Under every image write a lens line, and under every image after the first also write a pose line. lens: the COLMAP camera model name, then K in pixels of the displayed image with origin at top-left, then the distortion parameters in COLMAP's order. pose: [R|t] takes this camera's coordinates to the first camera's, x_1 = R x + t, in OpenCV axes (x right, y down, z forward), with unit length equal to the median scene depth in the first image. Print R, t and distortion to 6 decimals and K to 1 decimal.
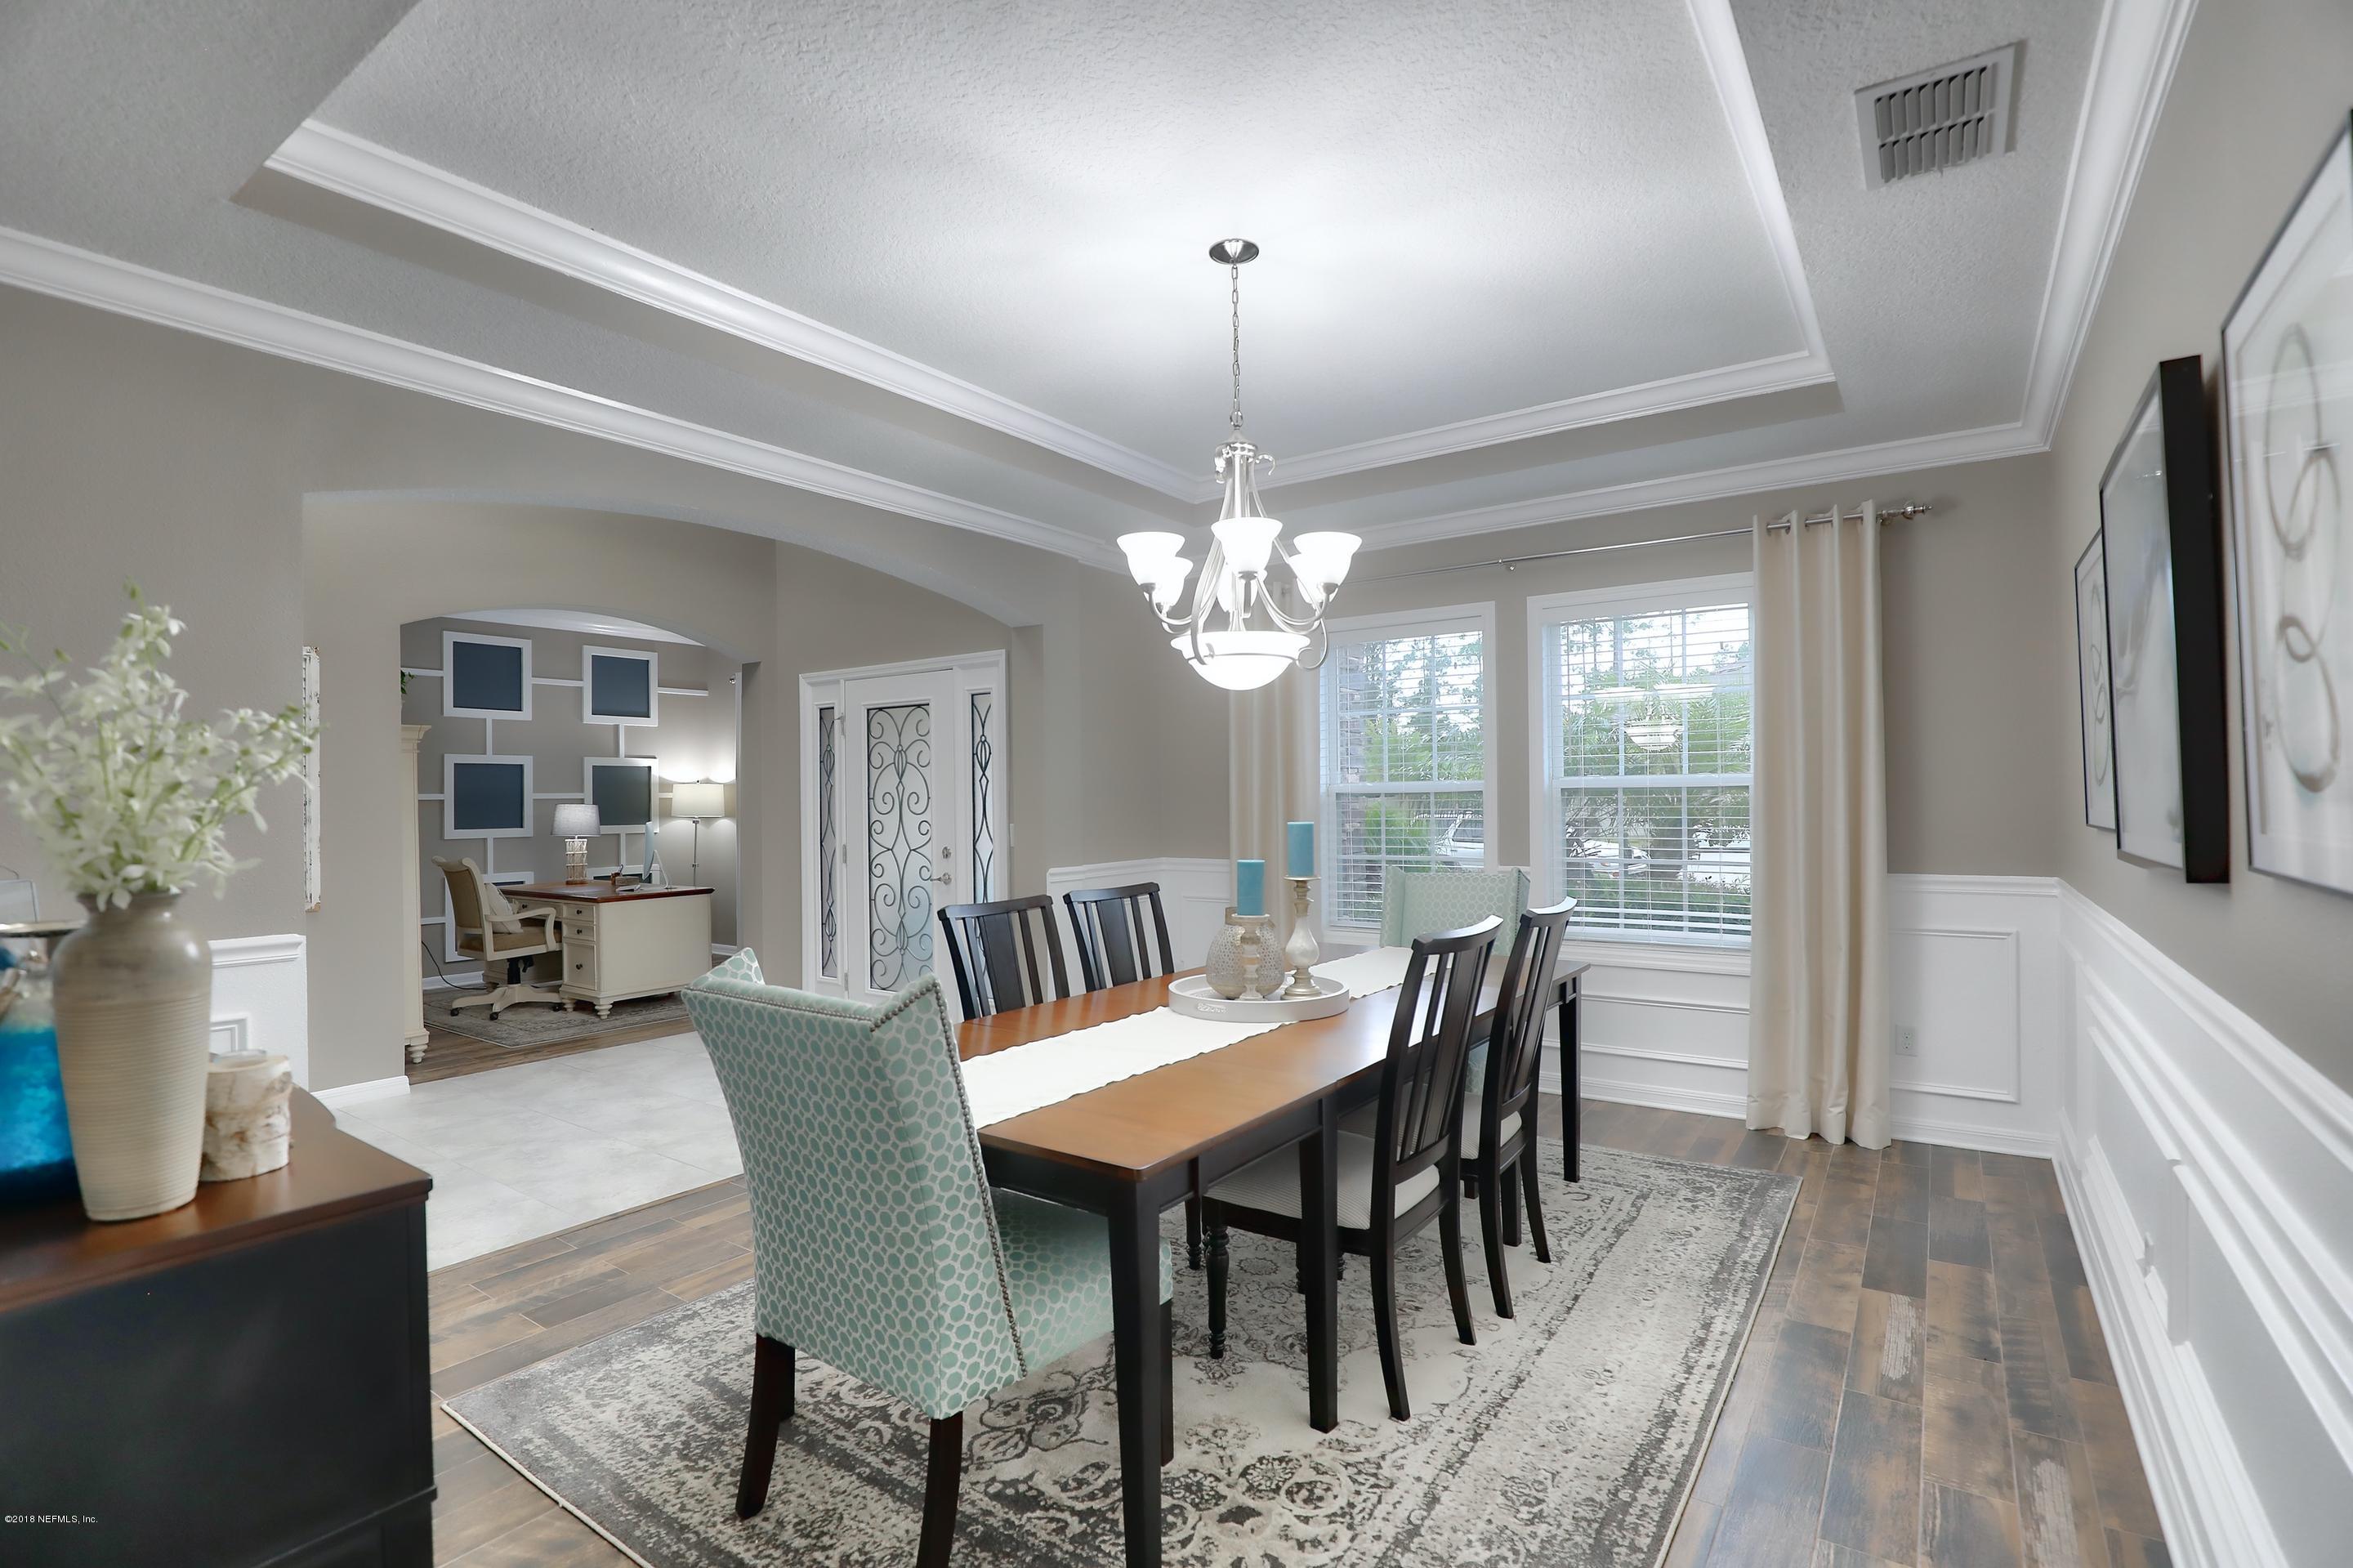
lens RADIAL K [[1098.6, 0, 1185.8], [0, 1098.6, 790.9], [0, 0, 1]] dist [-0.032081, 0.000900]
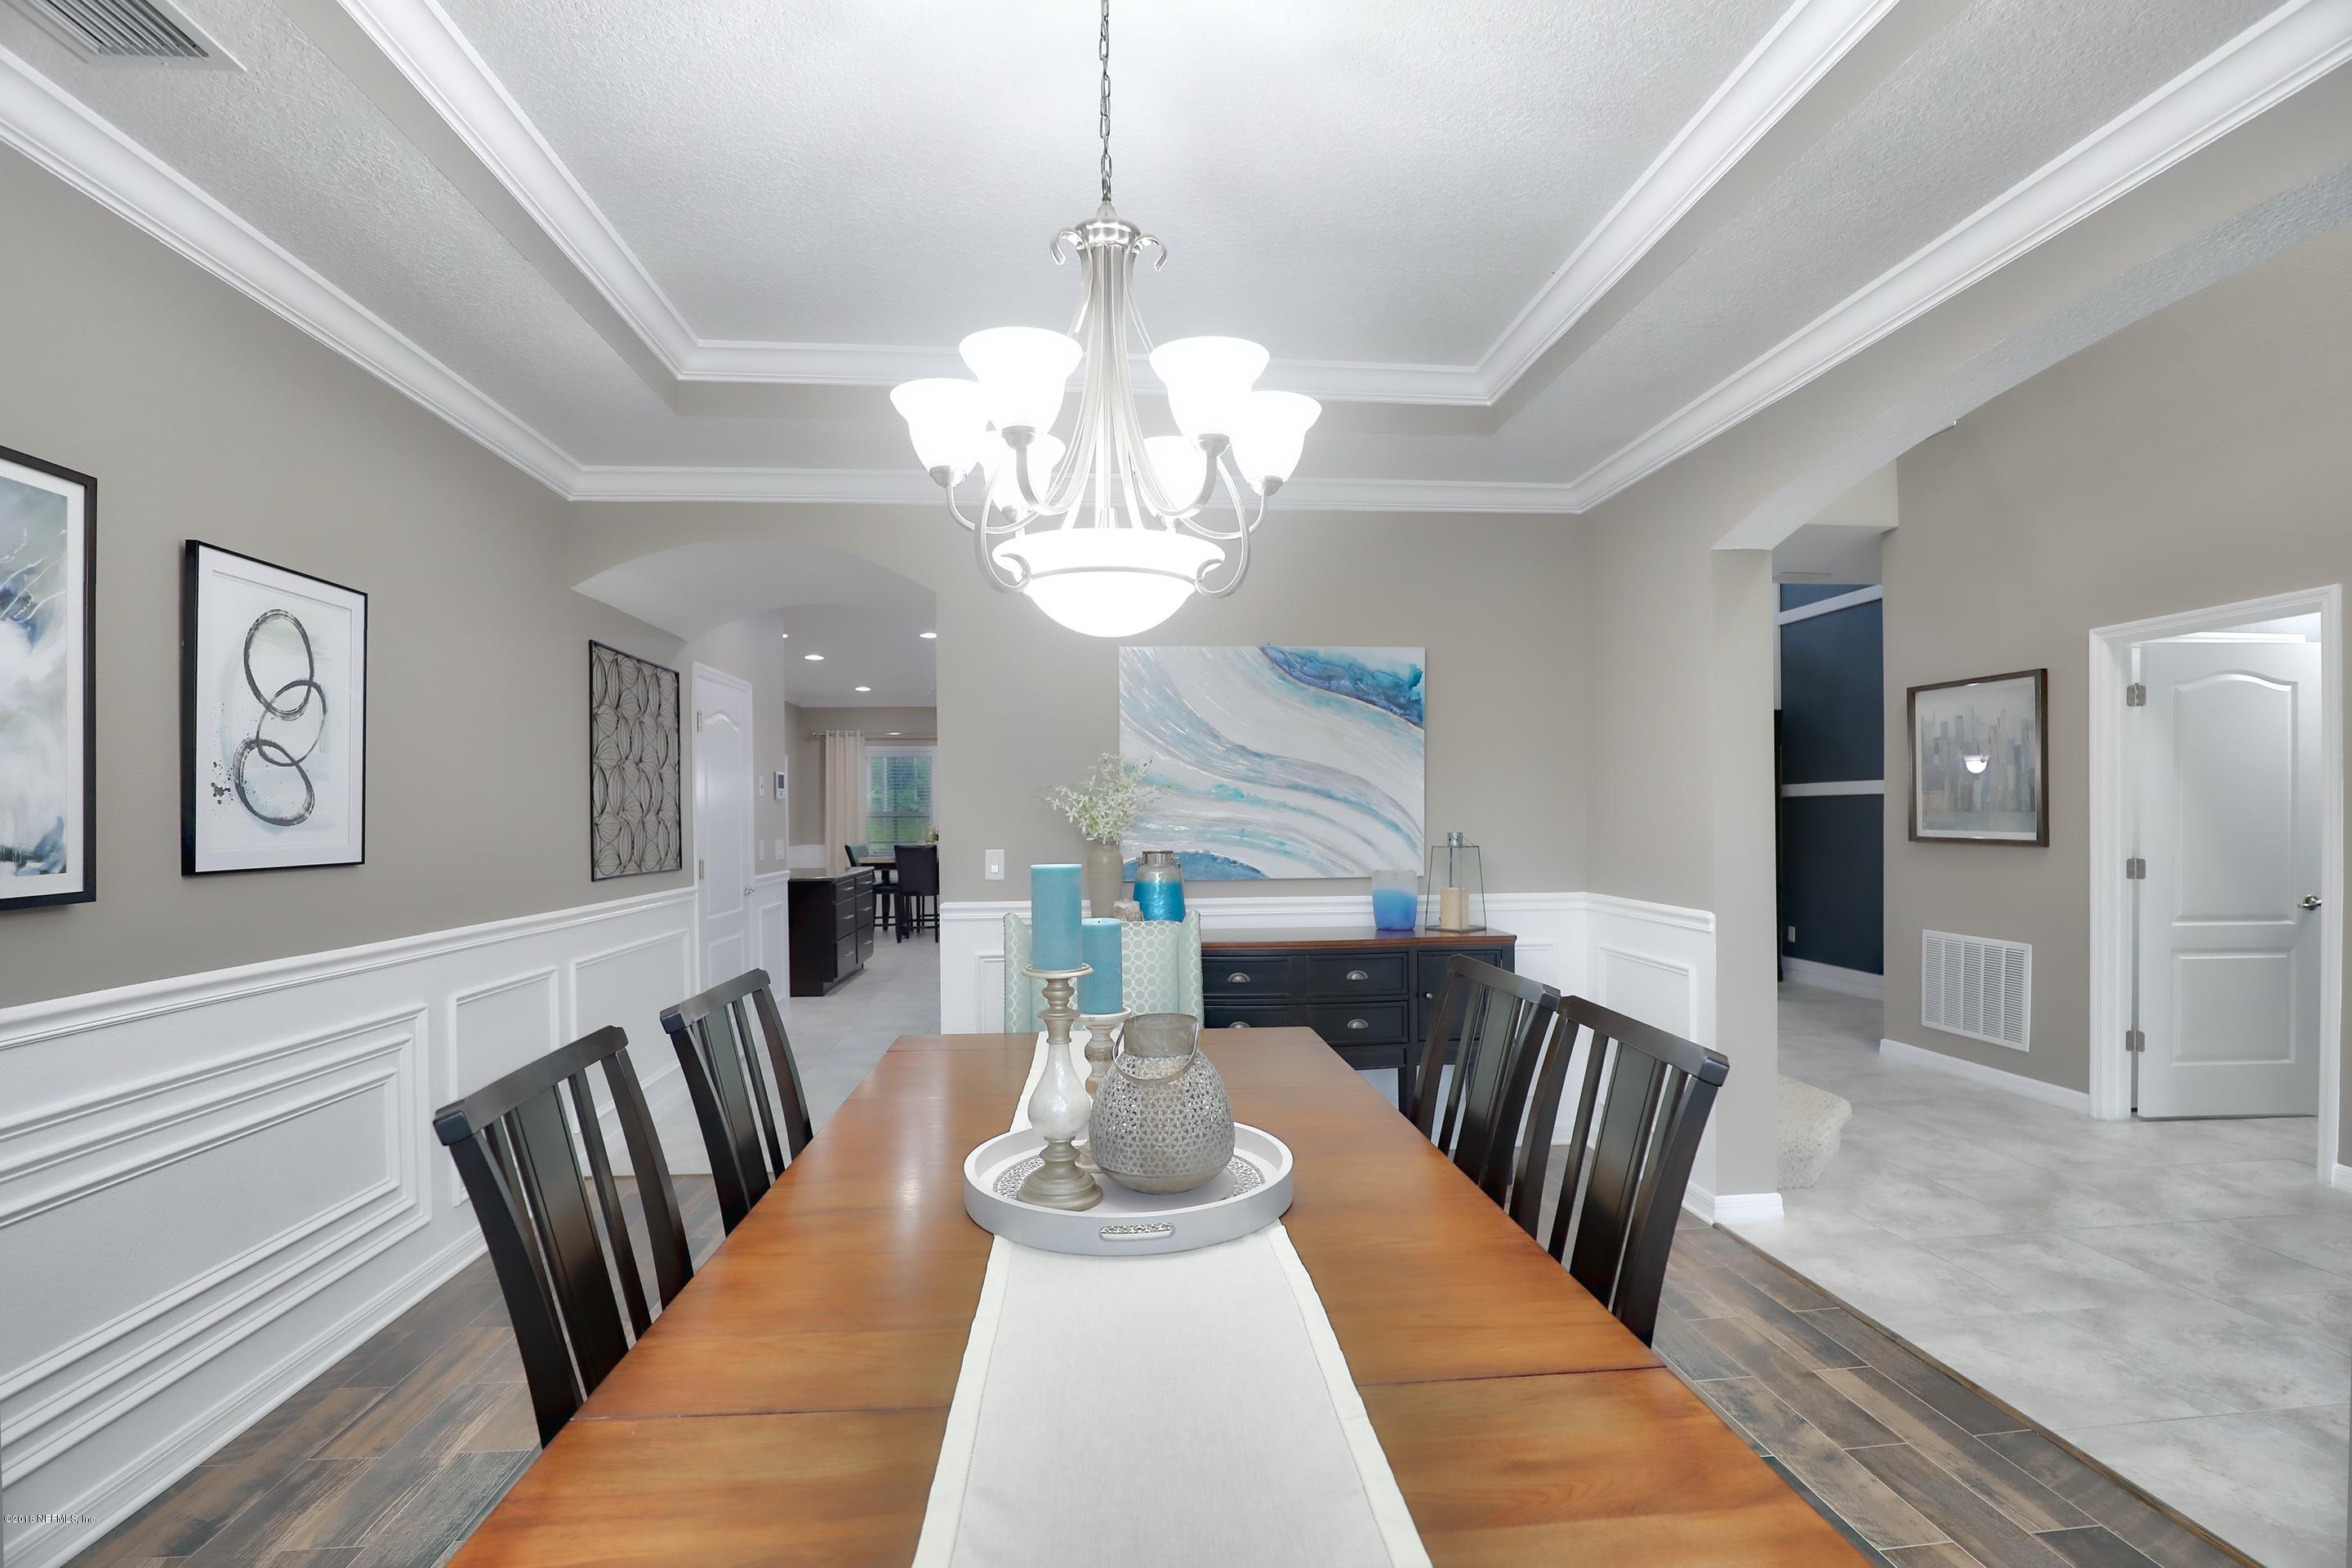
lens RADIAL K [[1080.8, 0, 1182.2], [0, 1080.8, 789.8], [0, 0, 1]] dist [-0.040782, 0.008758]
pose [[-0.766382, 0.004739, -0.642368, 0.197092], [0.018870, 0.999707, -0.015138, 0.002732], [0.642108, -0.023723, -0.766247, 0.727213]]
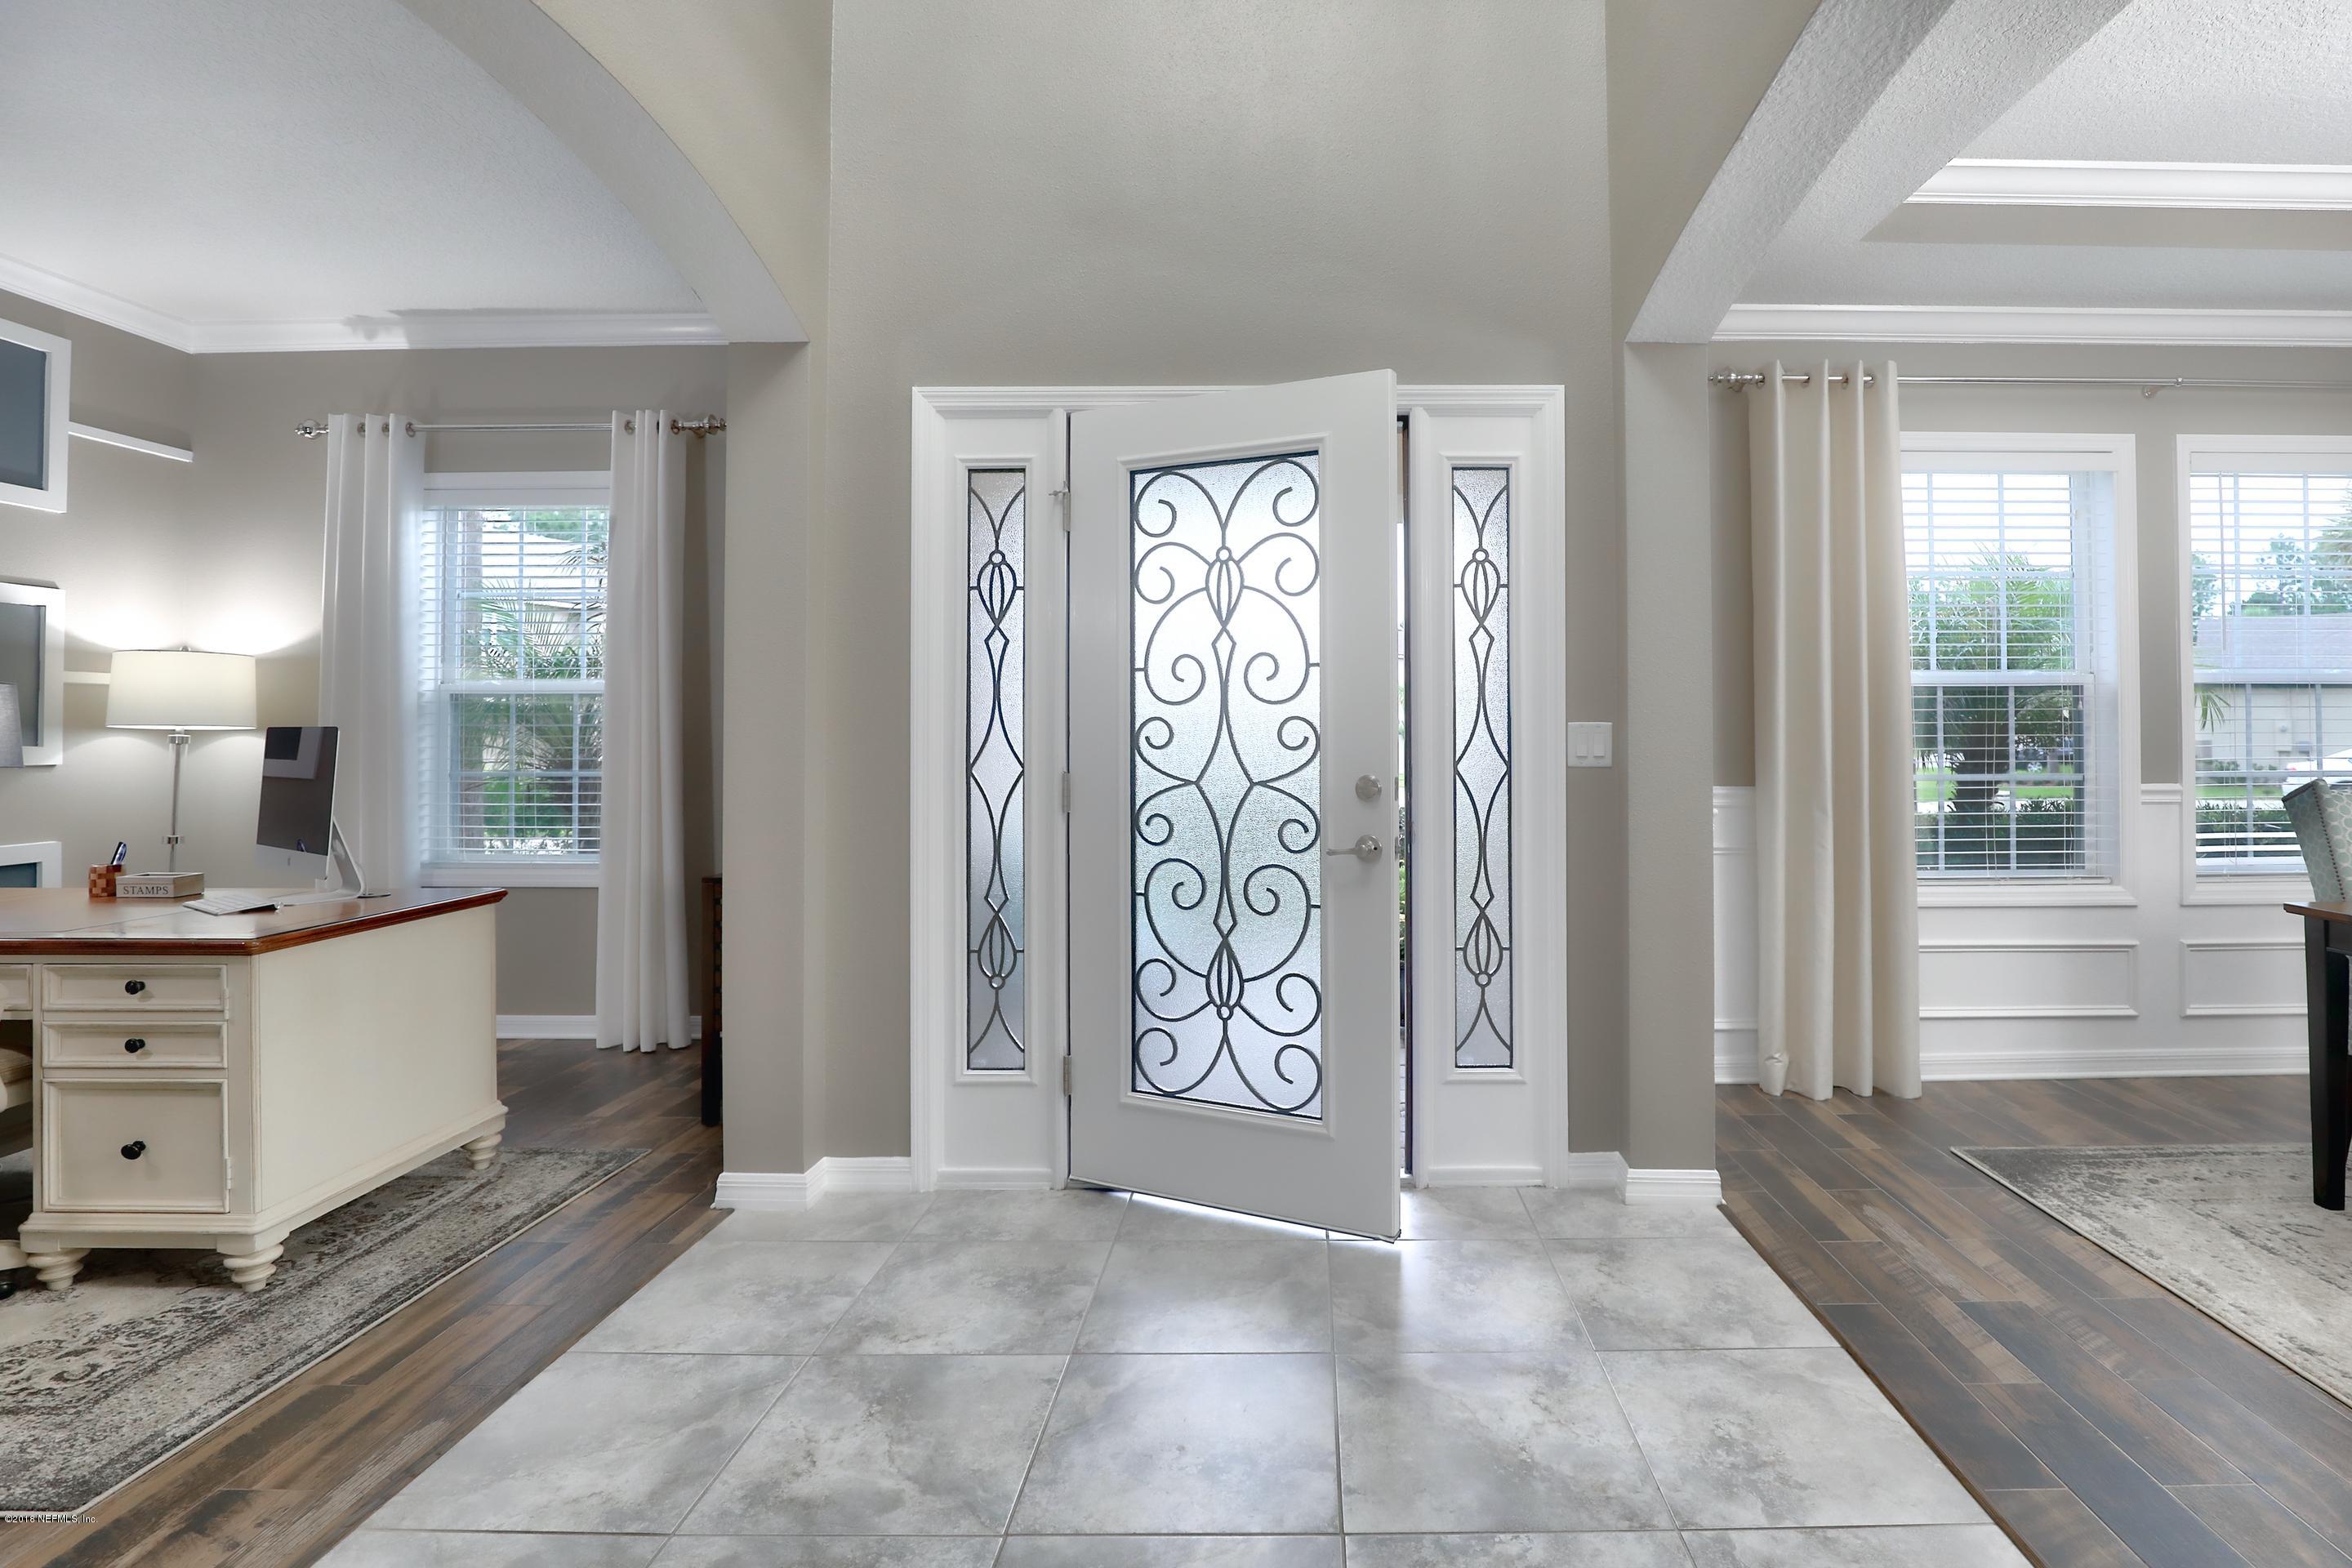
lens RADIAL K [[1143.7, 0, 1252.4], [0, 1143.7, 710.5], [0, 0, 1]] dist [-0.019307, 0.000987]
pose [[0.825370, 0.017809, 0.564311, -0.533214], [-0.008854, 0.999788, -0.018602, 0.032559], [-0.564522, 0.010357, 0.825353, 0.585887]]
